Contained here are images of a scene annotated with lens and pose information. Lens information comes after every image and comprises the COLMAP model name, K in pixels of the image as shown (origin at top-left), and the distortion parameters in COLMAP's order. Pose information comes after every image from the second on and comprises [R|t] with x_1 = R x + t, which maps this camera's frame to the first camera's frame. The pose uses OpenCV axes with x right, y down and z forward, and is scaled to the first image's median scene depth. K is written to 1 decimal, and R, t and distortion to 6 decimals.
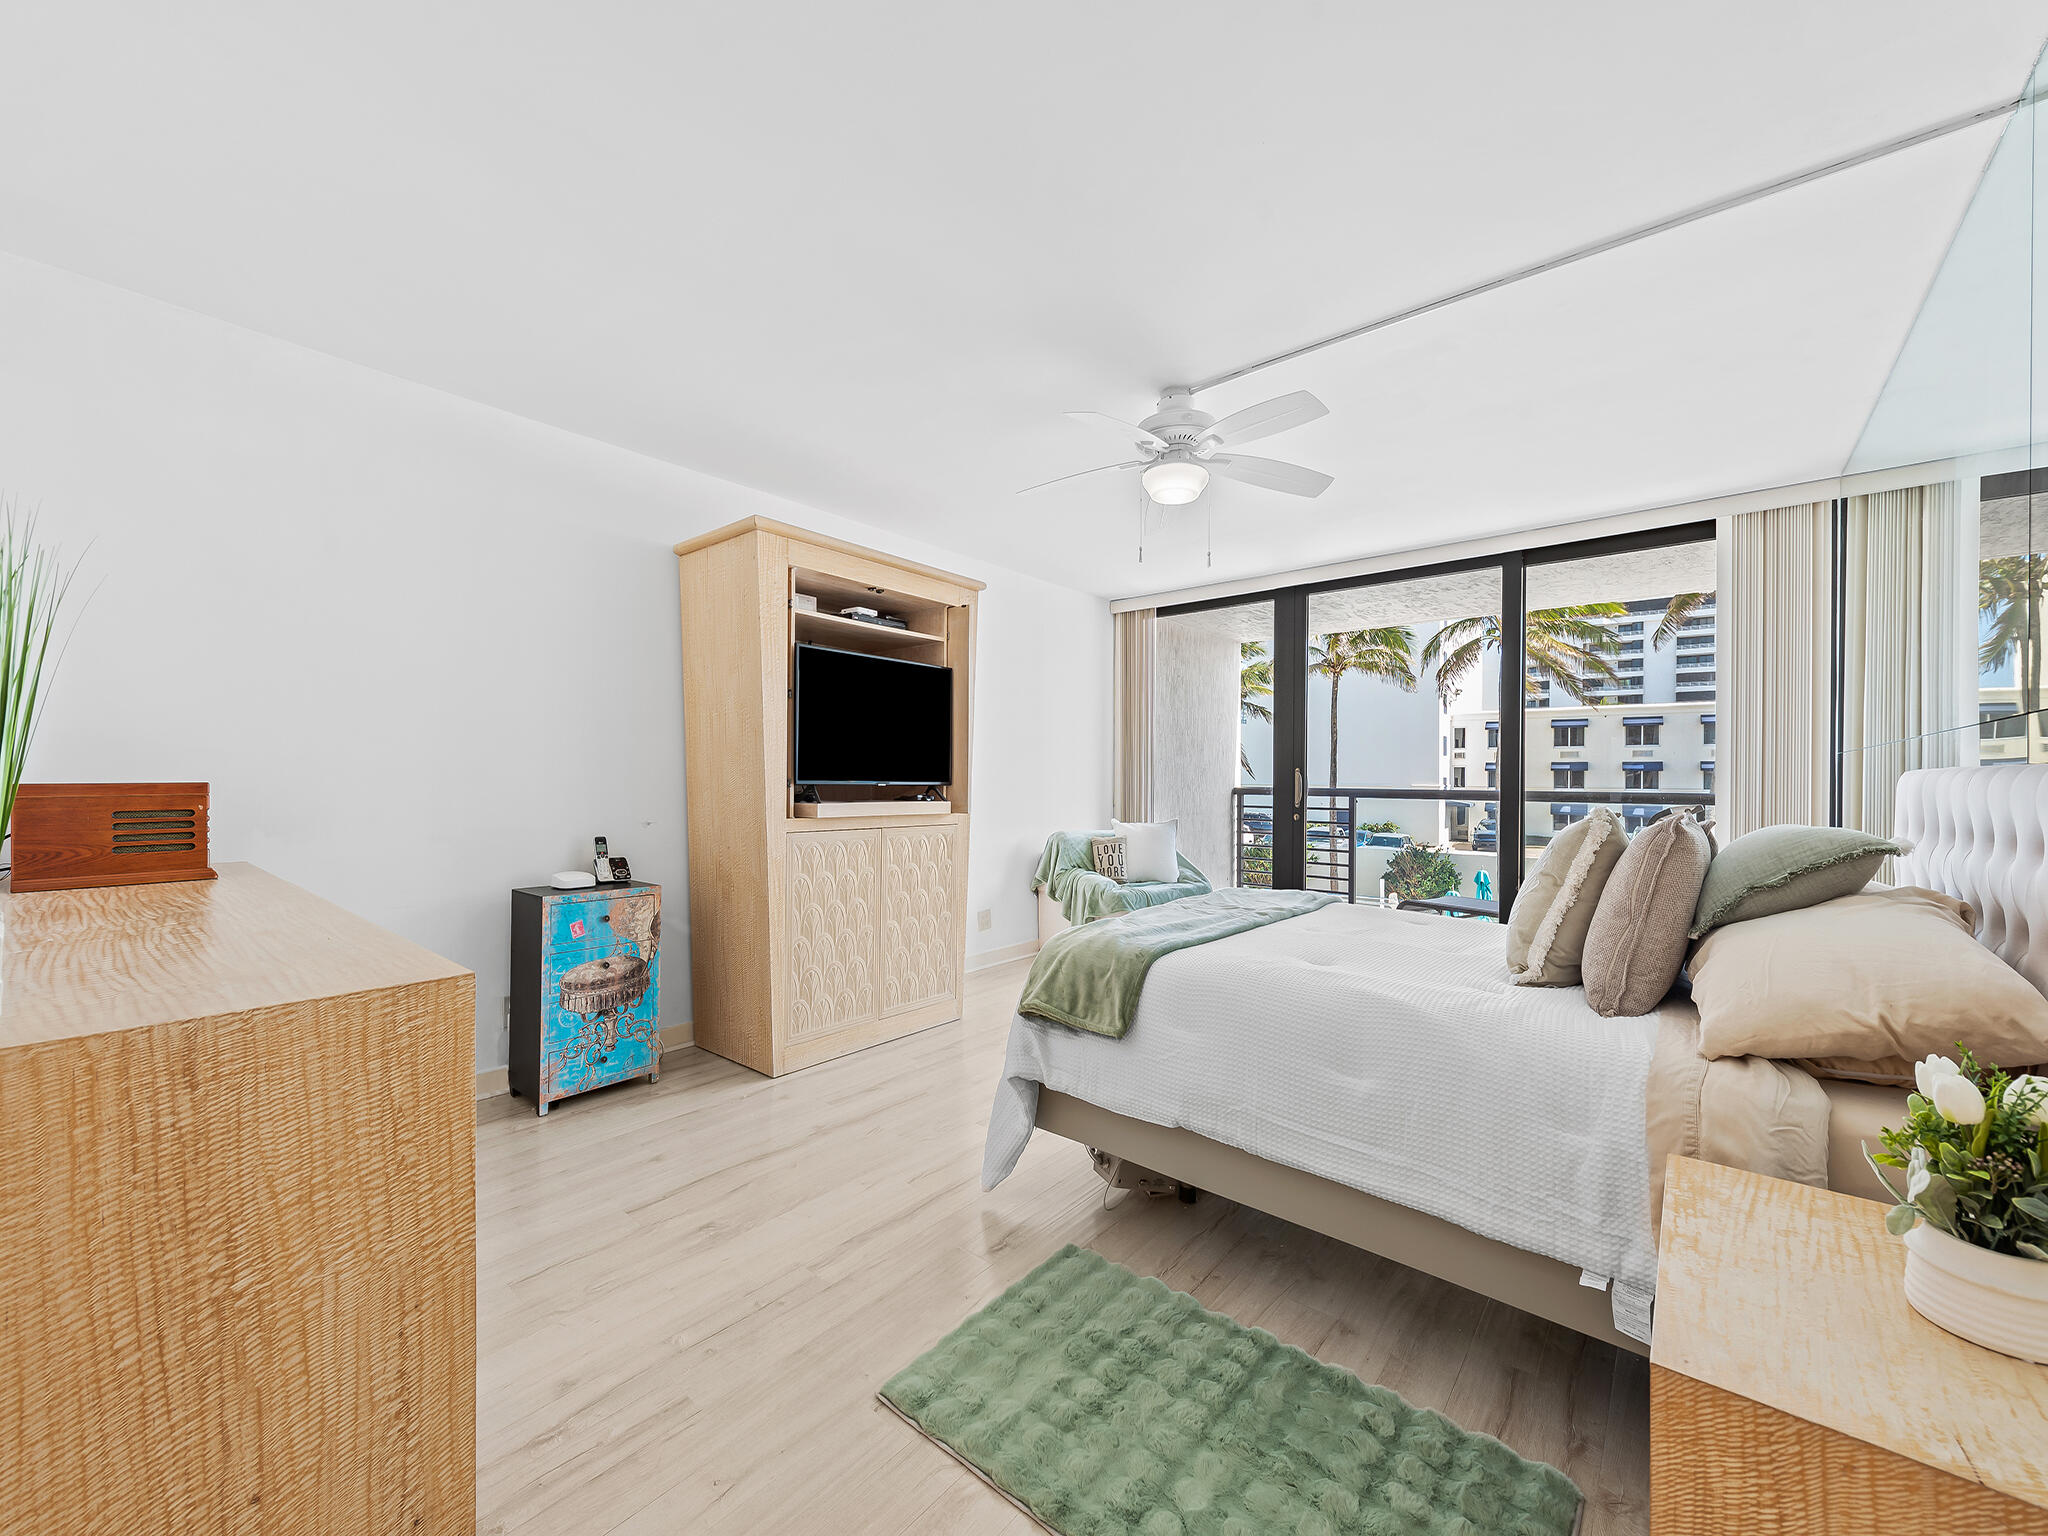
lens RADIAL K [[811.7, 0, 1024.0], [0, 811.7, 768.0], [0, 0, 1]] dist [-0.001117, -0.000033]
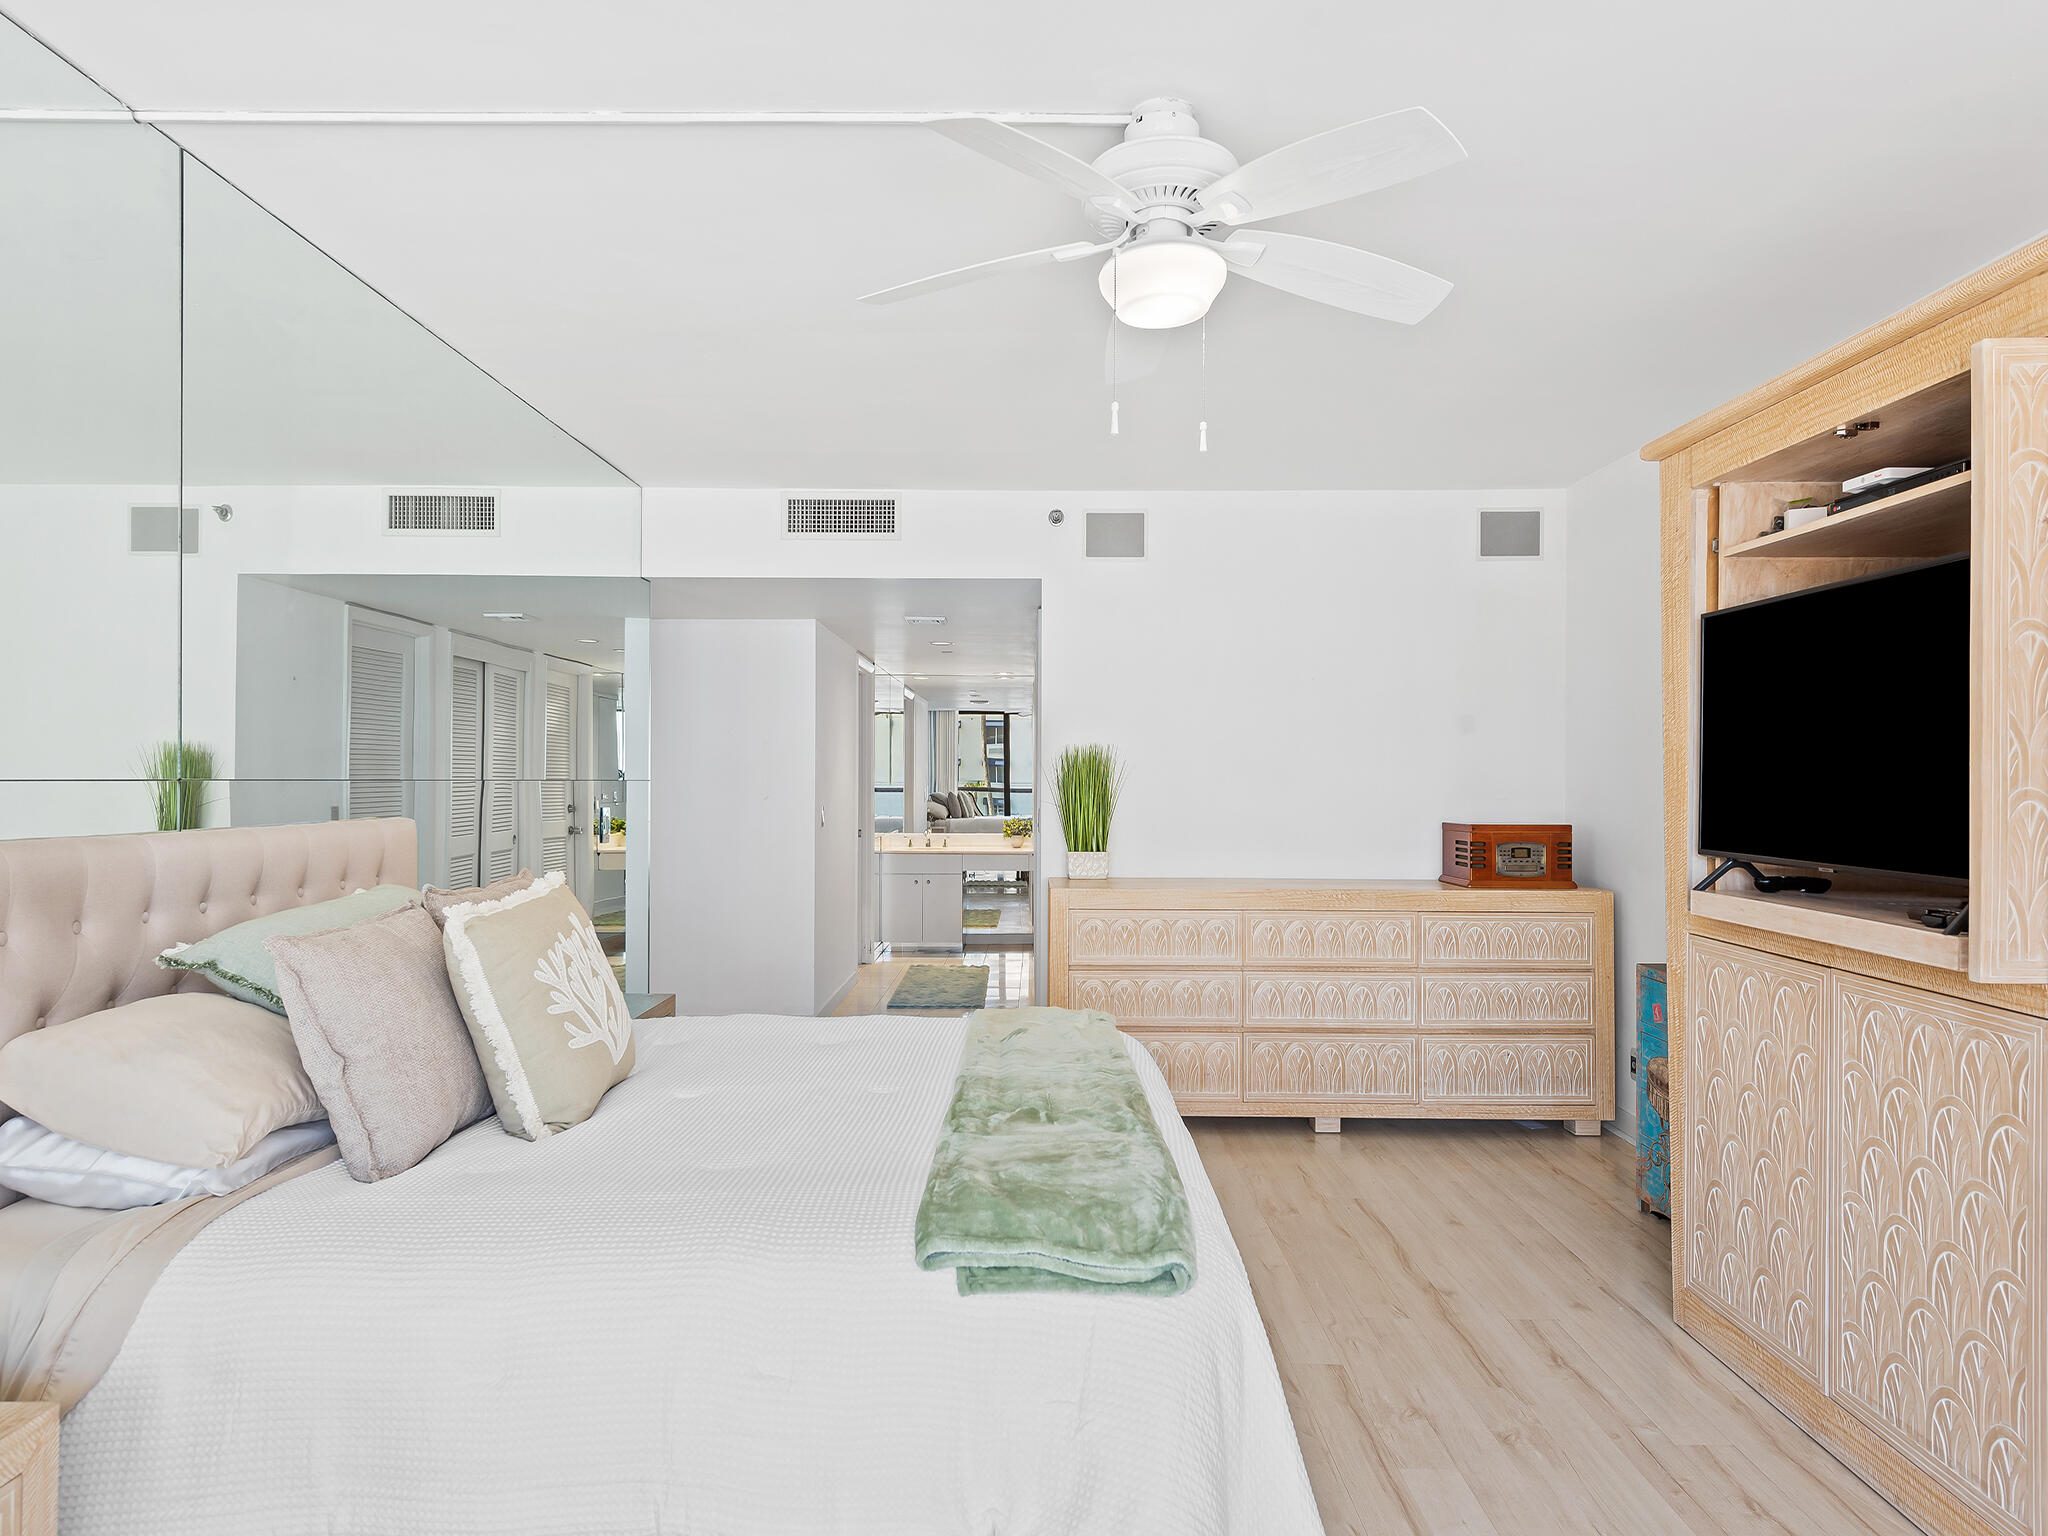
lens RADIAL K [[1117.1, 0, 1024.0], [0, 1117.1, 768.0], [0, 0, 1]] dist [0.003668, 0.000262]
pose [[-0.757913, -0.012381, -0.652238, 0.743427], [-0.007686, 0.999920, -0.010050, -0.034285], [0.652310, -0.002604, -0.757948, 1.554210]]
